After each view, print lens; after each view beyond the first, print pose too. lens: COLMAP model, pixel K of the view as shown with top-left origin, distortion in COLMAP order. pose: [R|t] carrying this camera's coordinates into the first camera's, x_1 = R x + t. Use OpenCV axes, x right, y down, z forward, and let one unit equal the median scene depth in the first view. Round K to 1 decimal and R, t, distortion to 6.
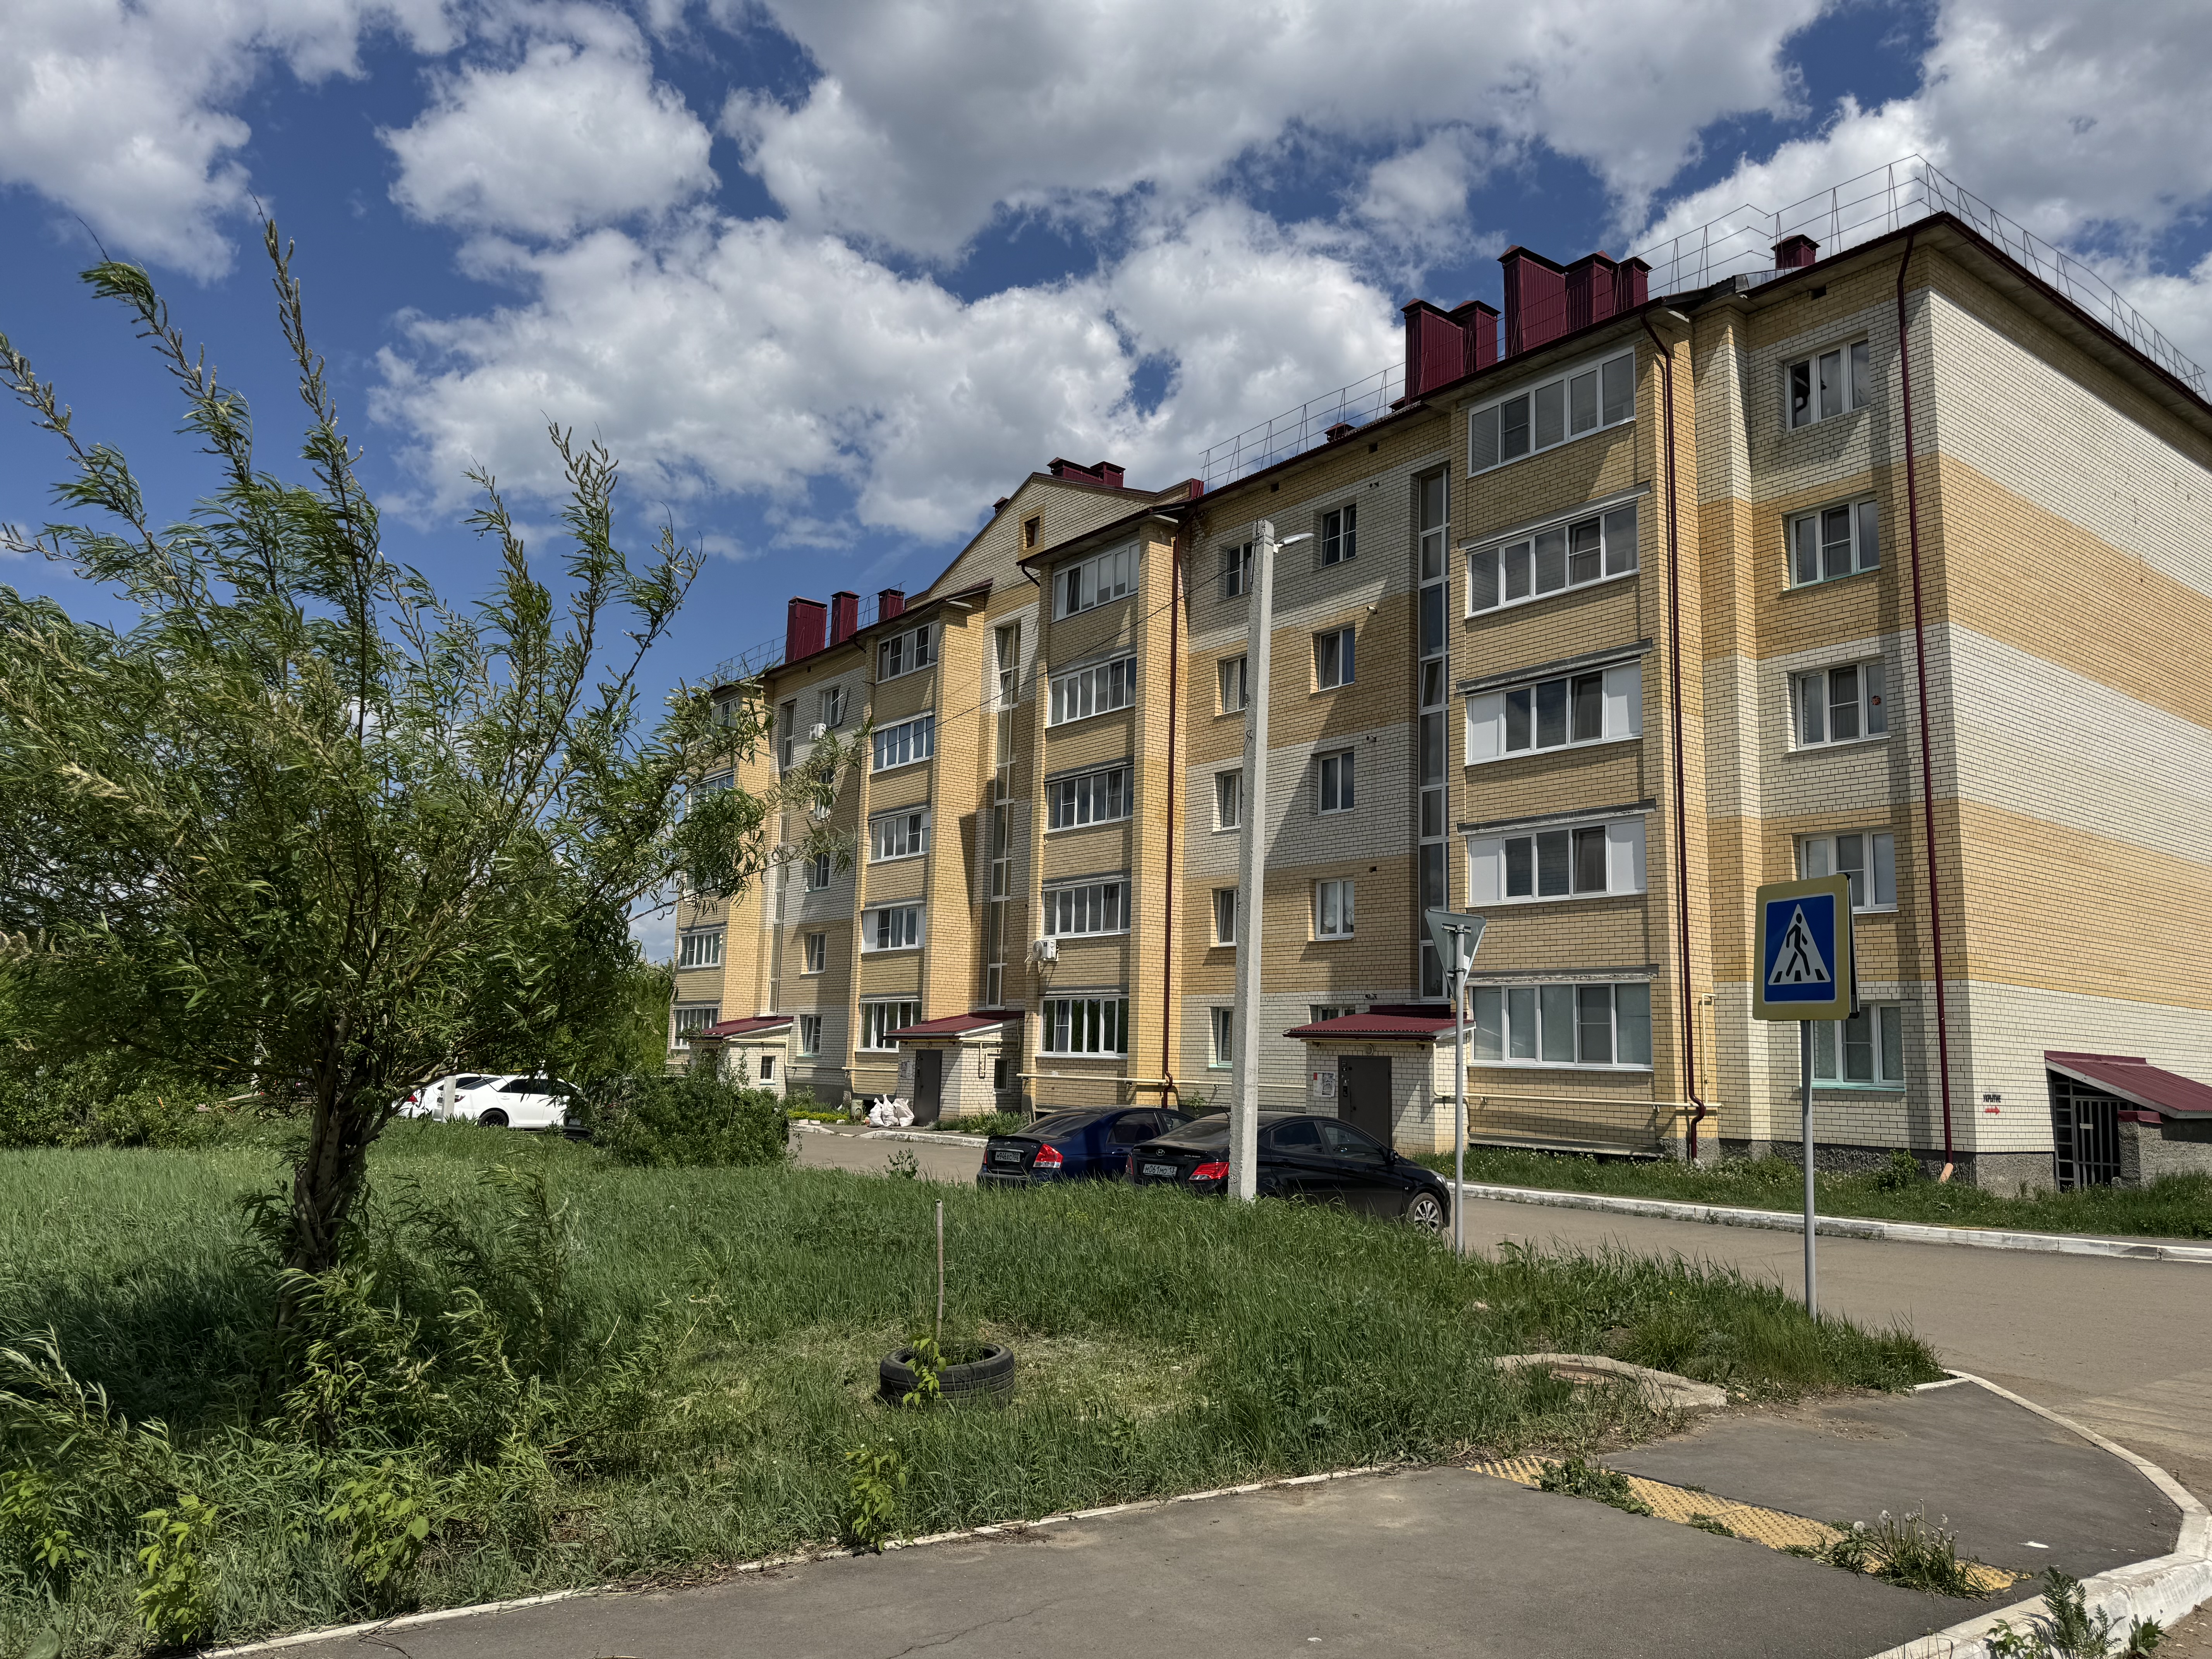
lens RADIAL K [[1566.1, 0, 1122.6], [0, 1566.1, 843.4], [0, 0, 1]] dist [0.171154, -0.308306]
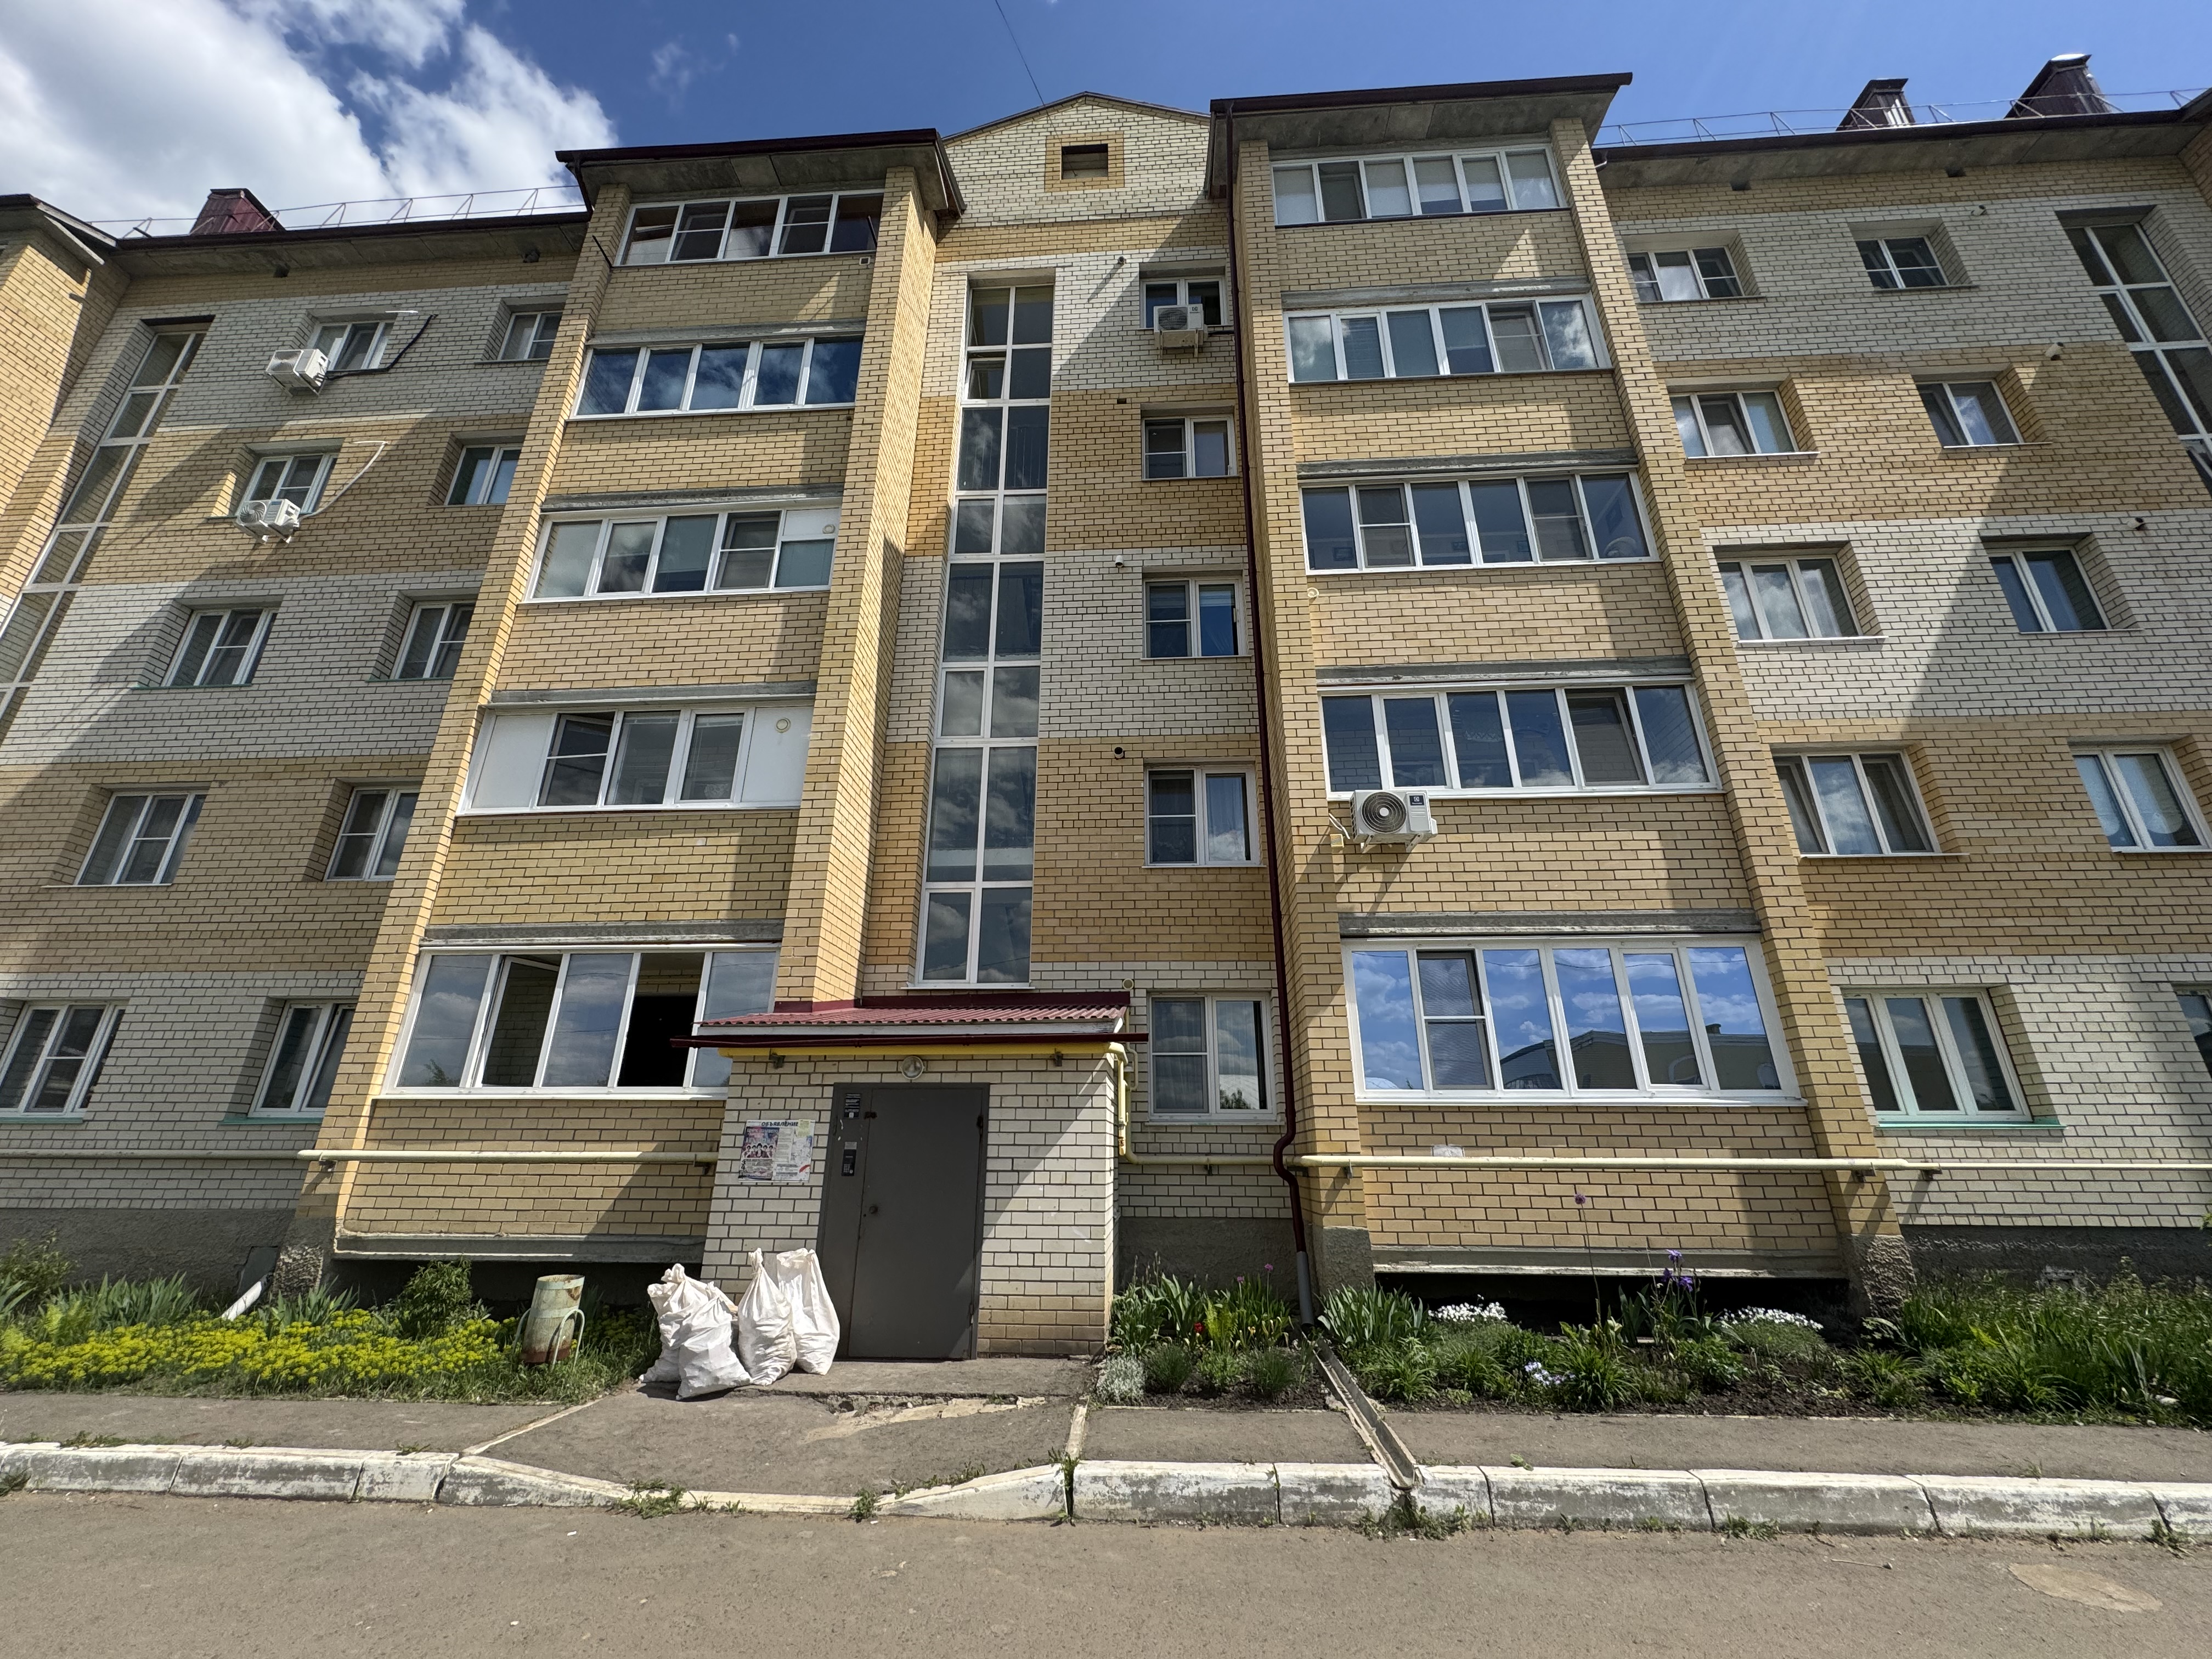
lens RADIAL K [[878.1, 0, 1104.2], [0, 878.1, 827.4], [0, 0, 1]] dist [-0.001257, 0.000300]
pose [[0.666816, 0.239175, 0.705798, -0.345812], [-0.089004, 0.965879, -0.243221, 0.179373], [-0.739888, 0.099364, 0.665351, 1.262187]]
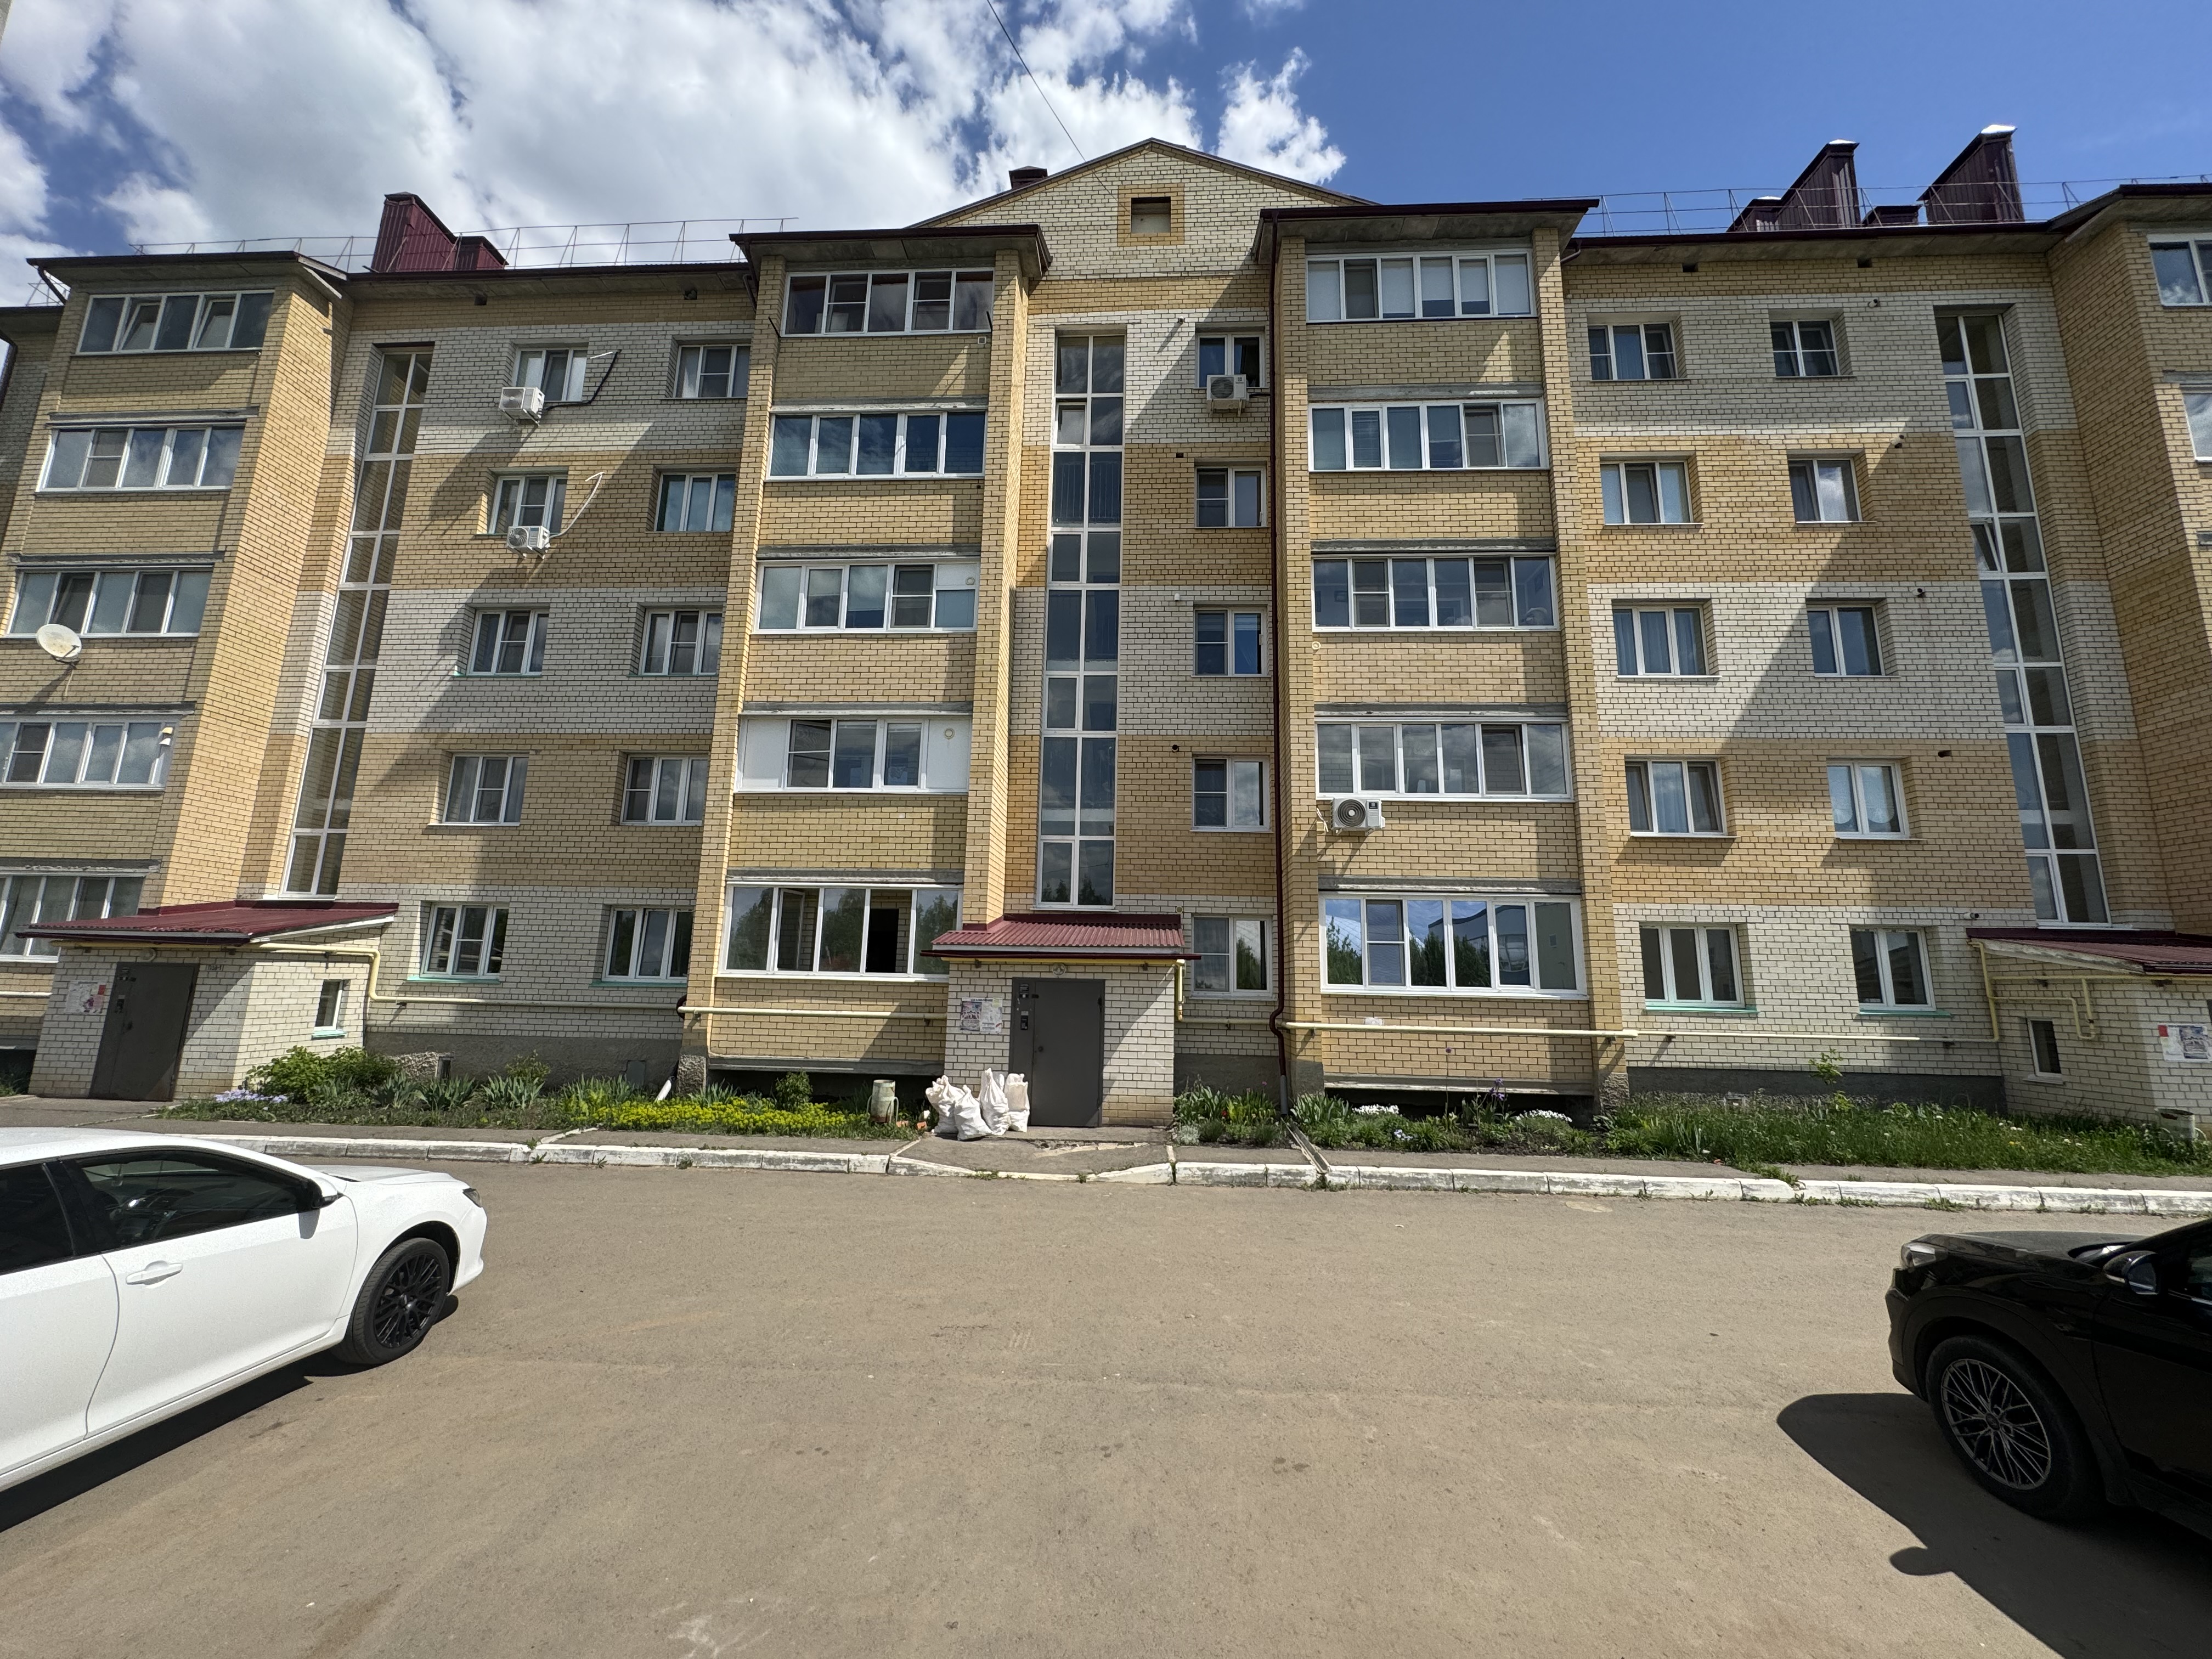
lens RADIAL K [[880.7, 0, 1105.2], [0, 880.7, 825.7], [0, 0, 1]] dist [-0.001627, 0.000324]
pose [[0.663805, 0.122812, 0.737753, -0.501311], [-0.107229, 0.991863, -0.068632, 0.146392], [-0.740179, -0.033550, 0.671572, 1.173885]]
